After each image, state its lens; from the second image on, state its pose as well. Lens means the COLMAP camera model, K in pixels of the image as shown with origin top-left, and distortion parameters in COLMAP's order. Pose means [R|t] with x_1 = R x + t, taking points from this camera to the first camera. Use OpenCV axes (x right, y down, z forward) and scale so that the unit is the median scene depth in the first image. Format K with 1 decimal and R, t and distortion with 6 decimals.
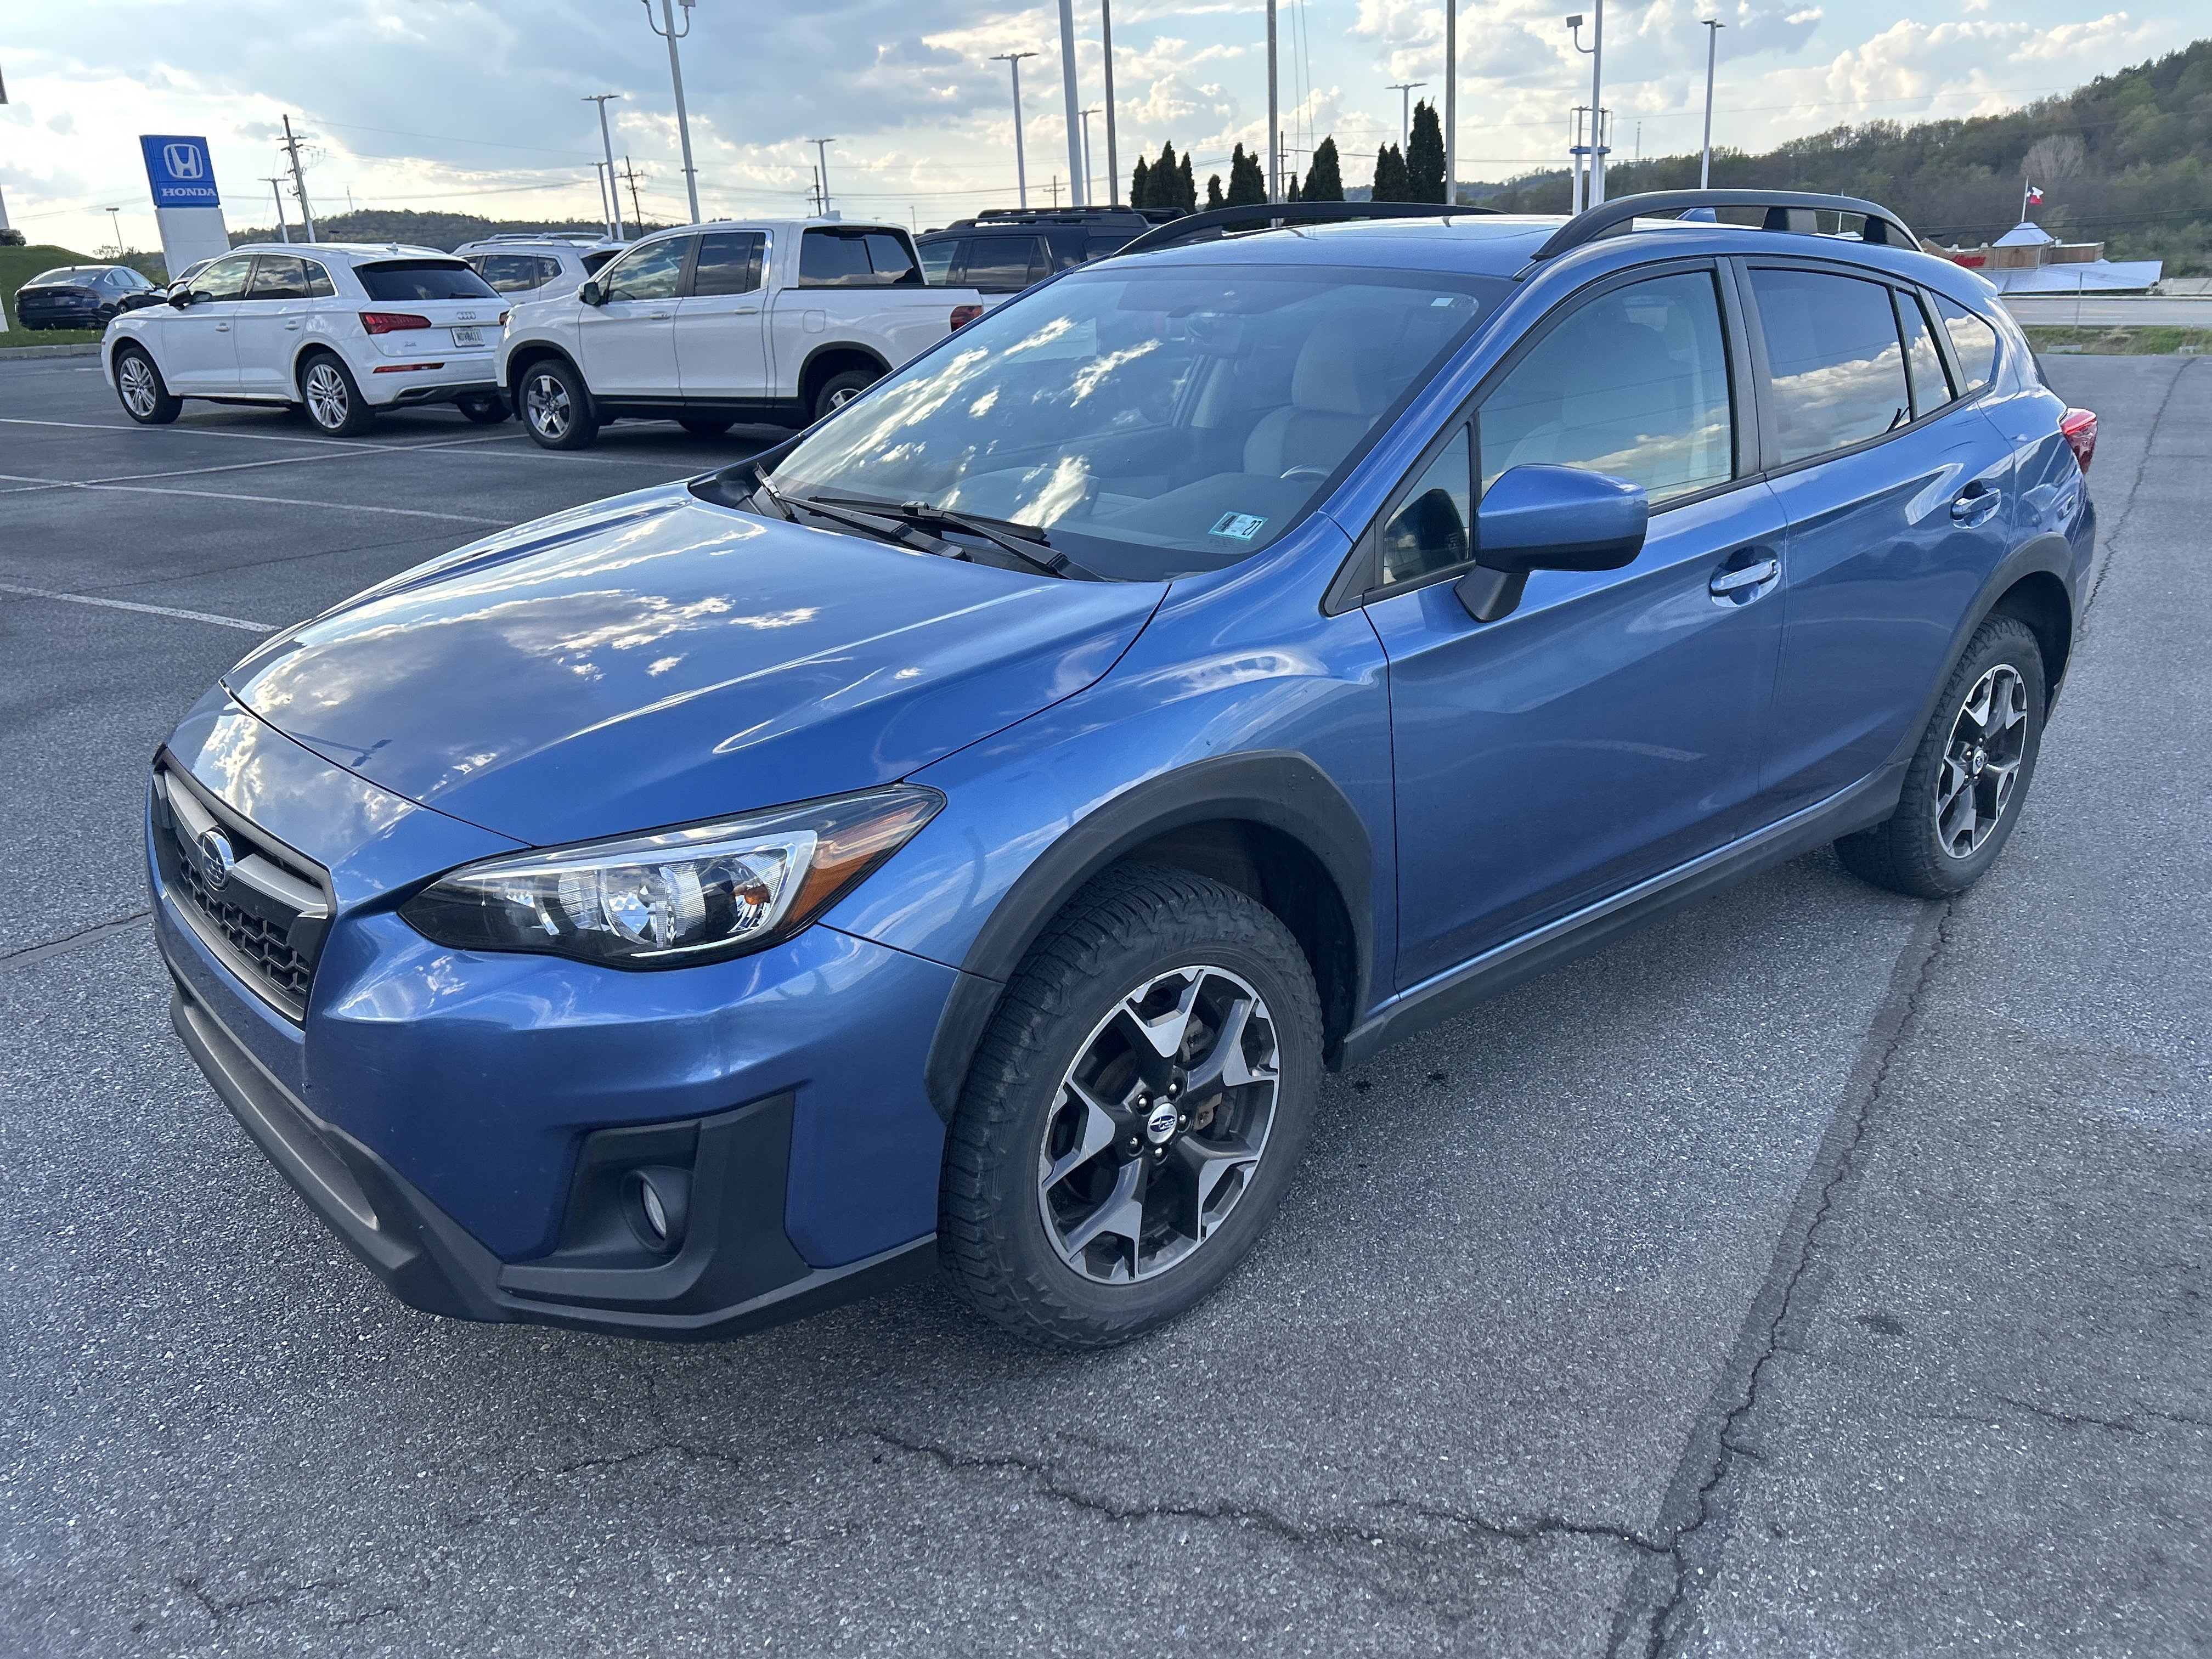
lens RADIAL K [[1703.5, 0, 1136.8], [0, 1703.5, 825.5], [0, 0, 1]] dist [0.055642, -0.059985]
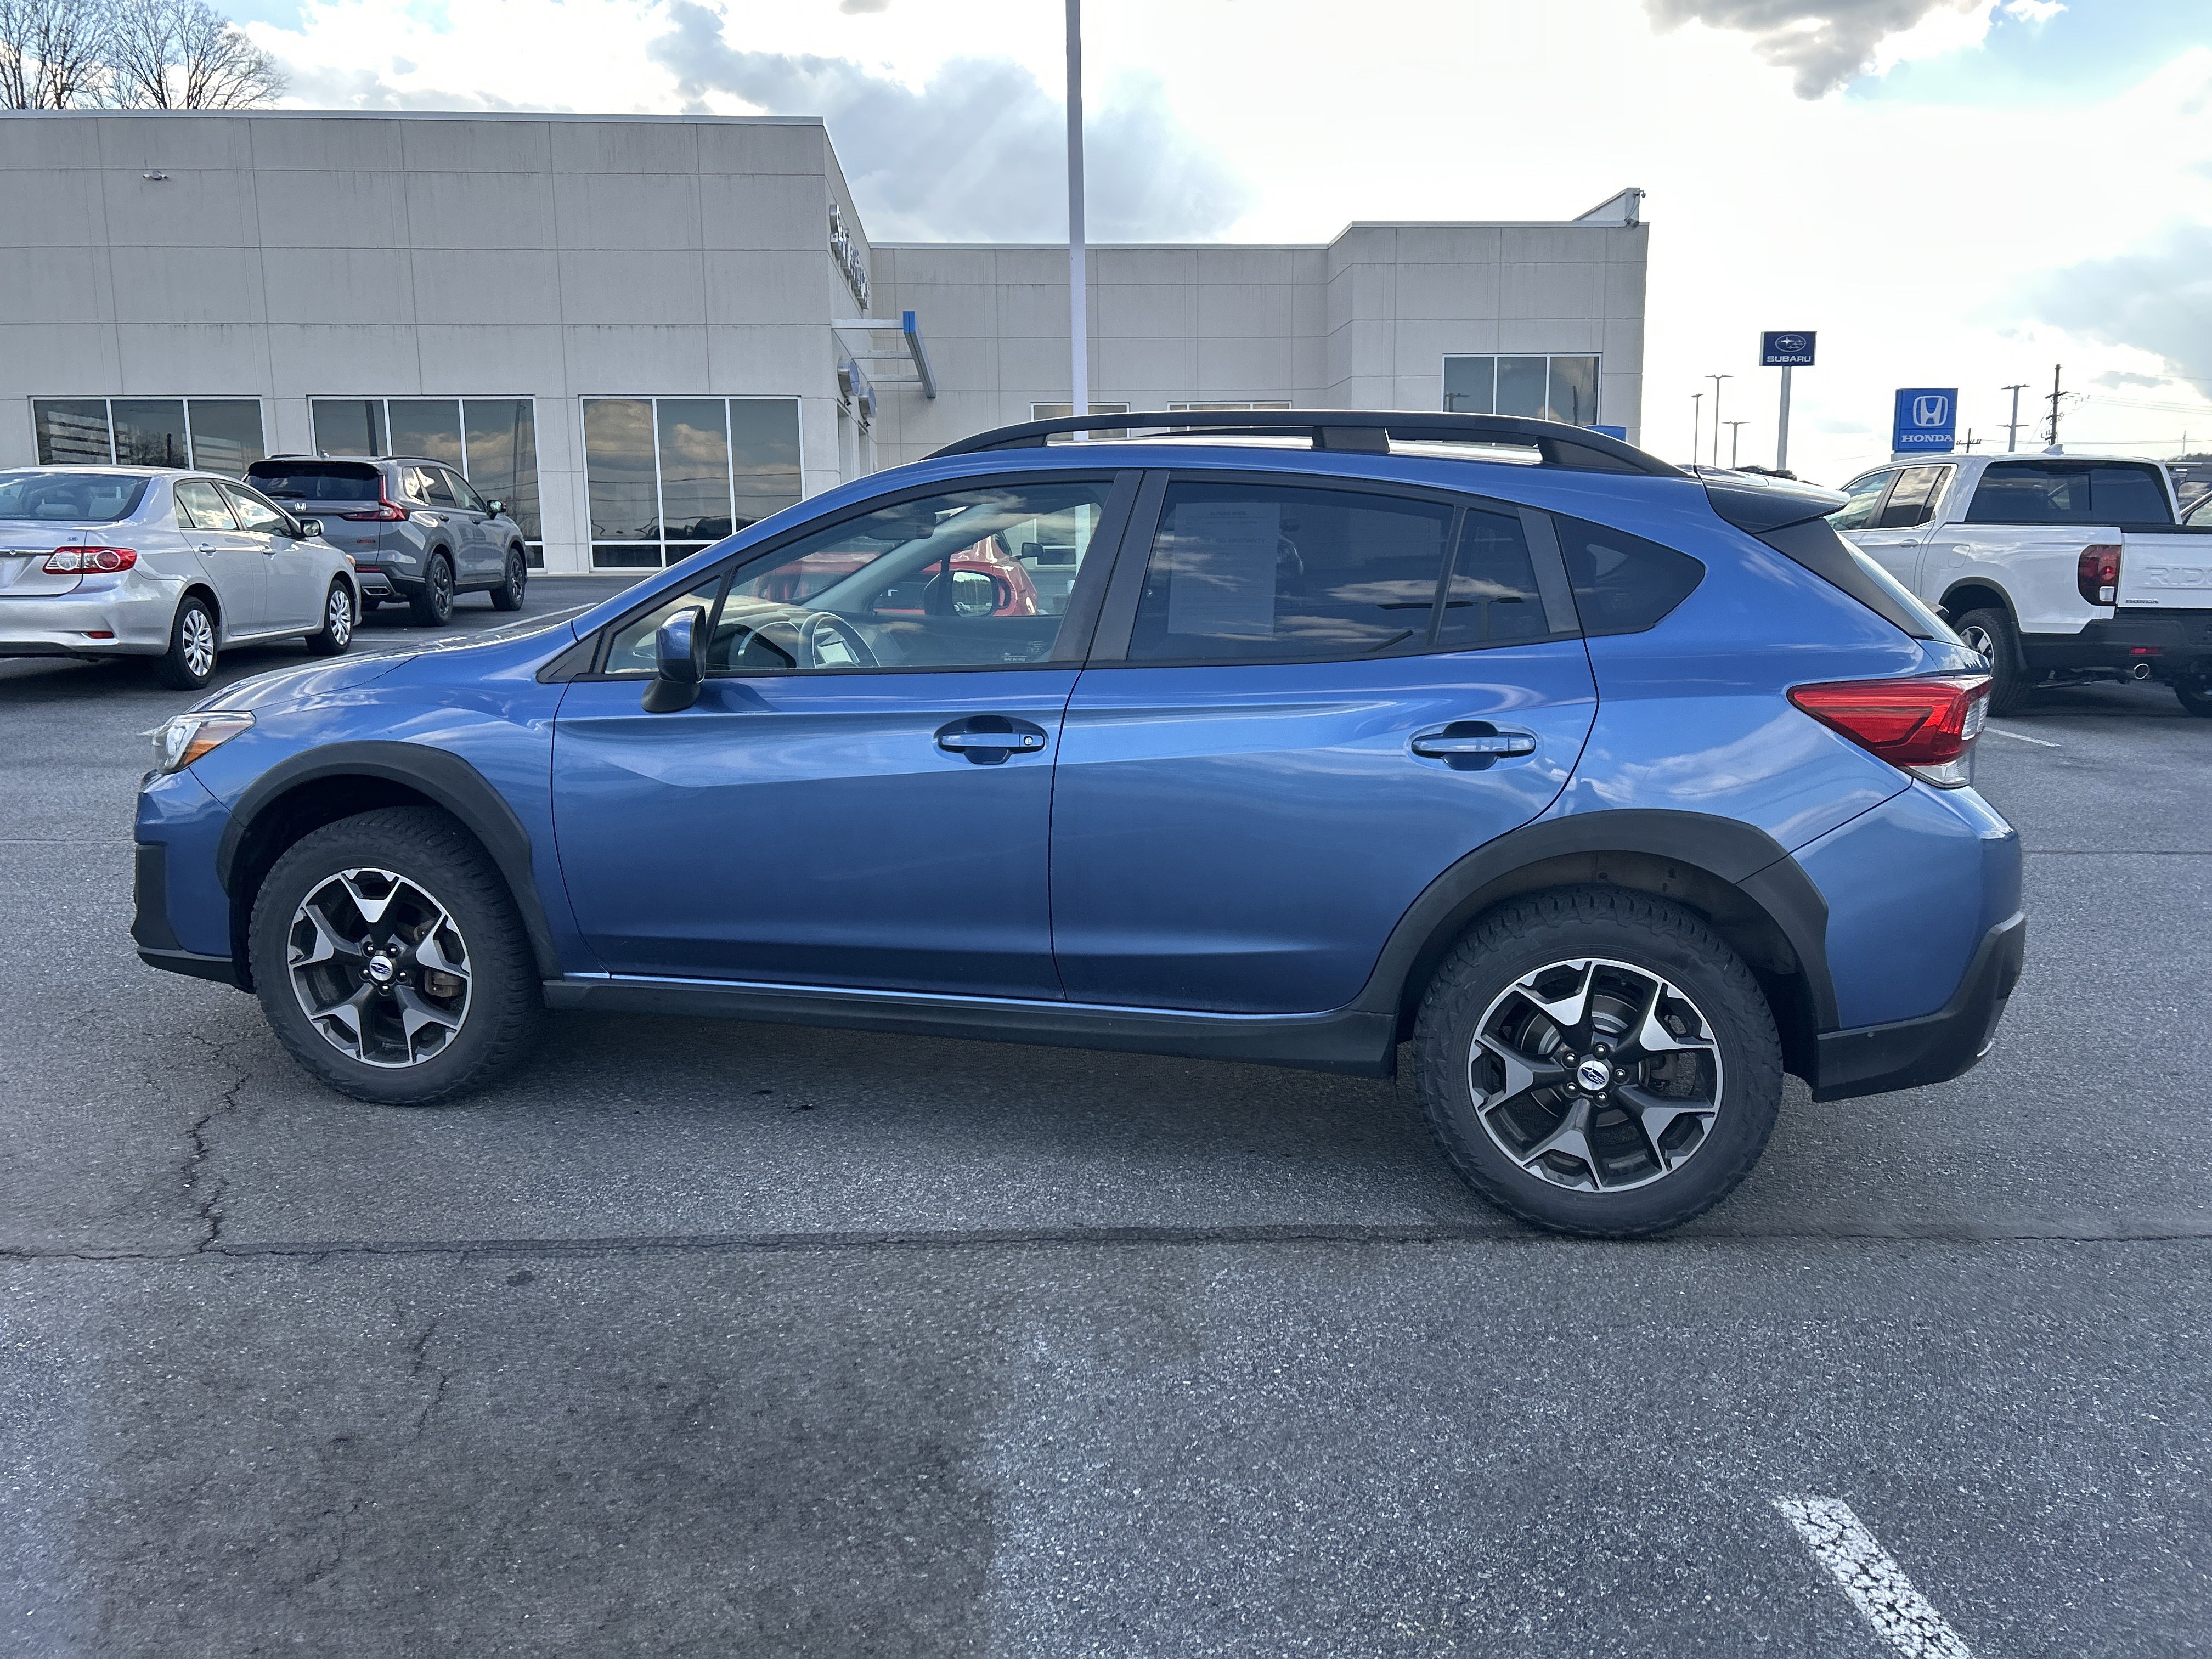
lens RADIAL K [[1703.5, 0, 1125.9], [0, 1703.5, 809.5], [0, 0, 1]] dist [0.055642, -0.059985]
pose [[0.566612, 0.165123, -0.807270, 1.461122], [-0.276219, 0.961091, 0.002711, -0.145058], [0.776308, 0.221447, 0.590176, 0.475047]]
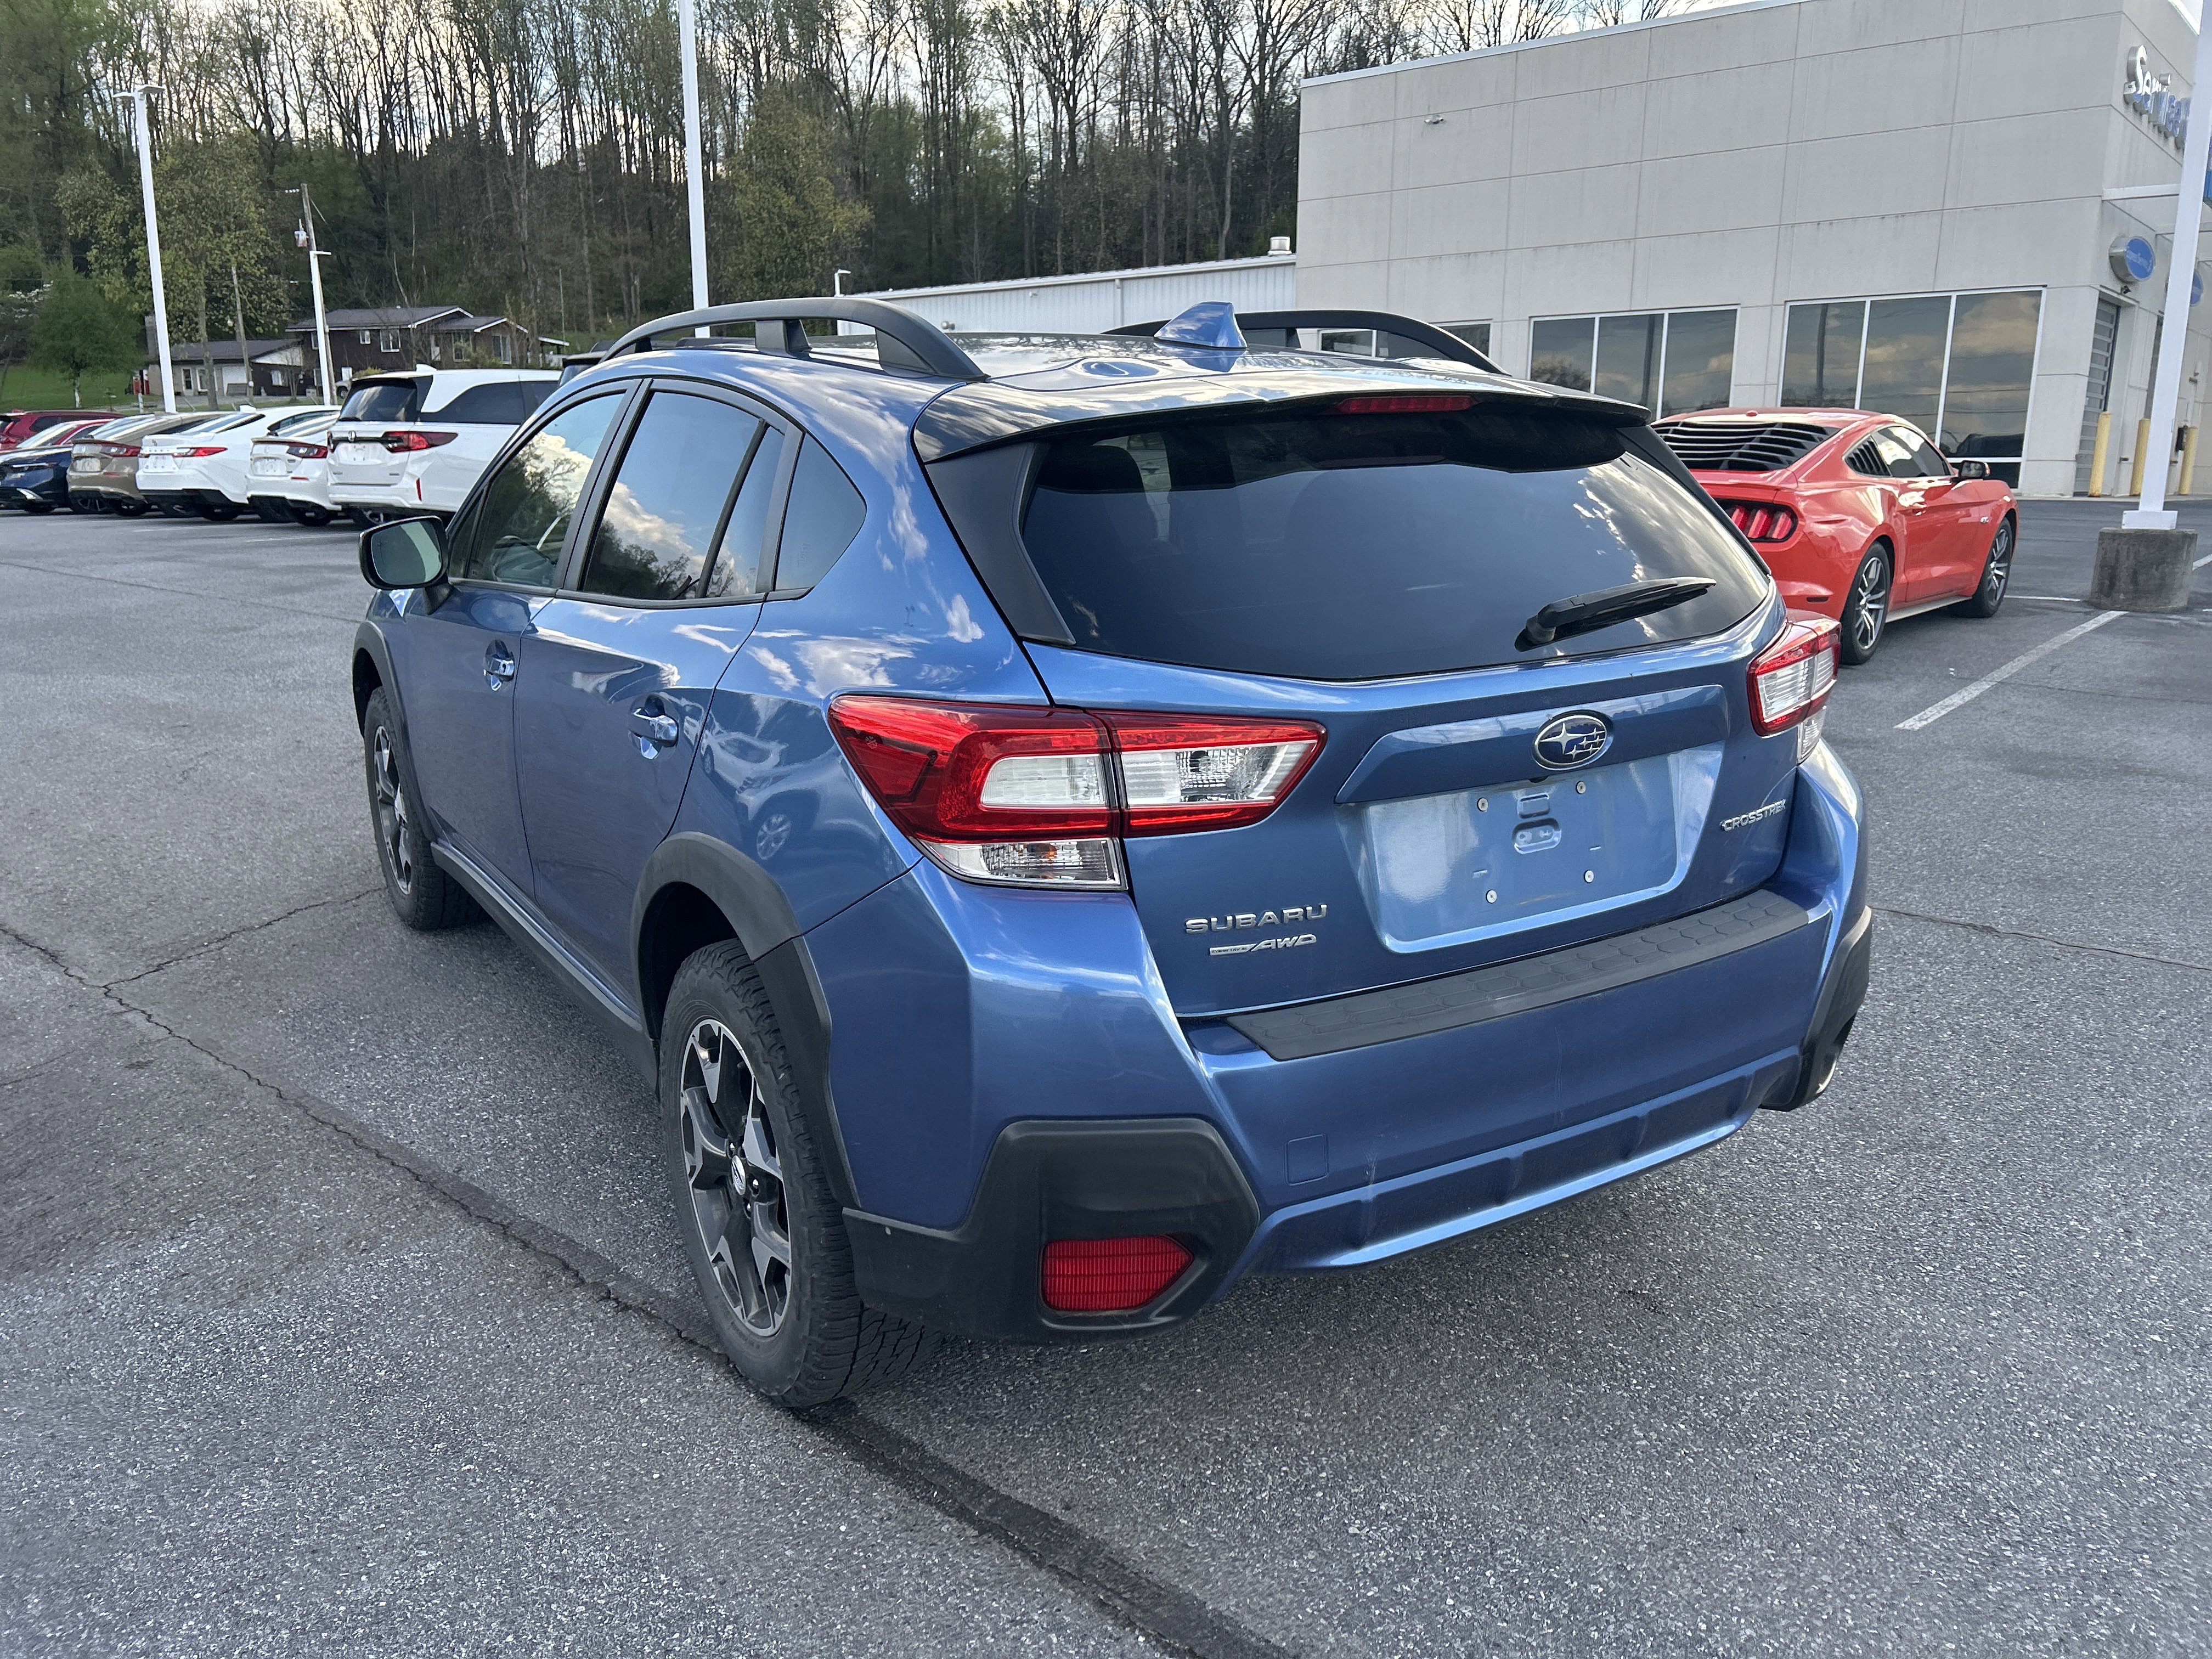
lens RADIAL K [[1703.5, 0, 1116.1], [0, 1703.5, 836.1], [0, 0, 1]] dist [0.055642, -0.059985]
pose [[-0.179762, 0.251343, -0.951058, 1.498606], [-0.309913, 0.903105, 0.297248, -0.547699], [0.933616, 0.348179, -0.084449, 1.668596]]
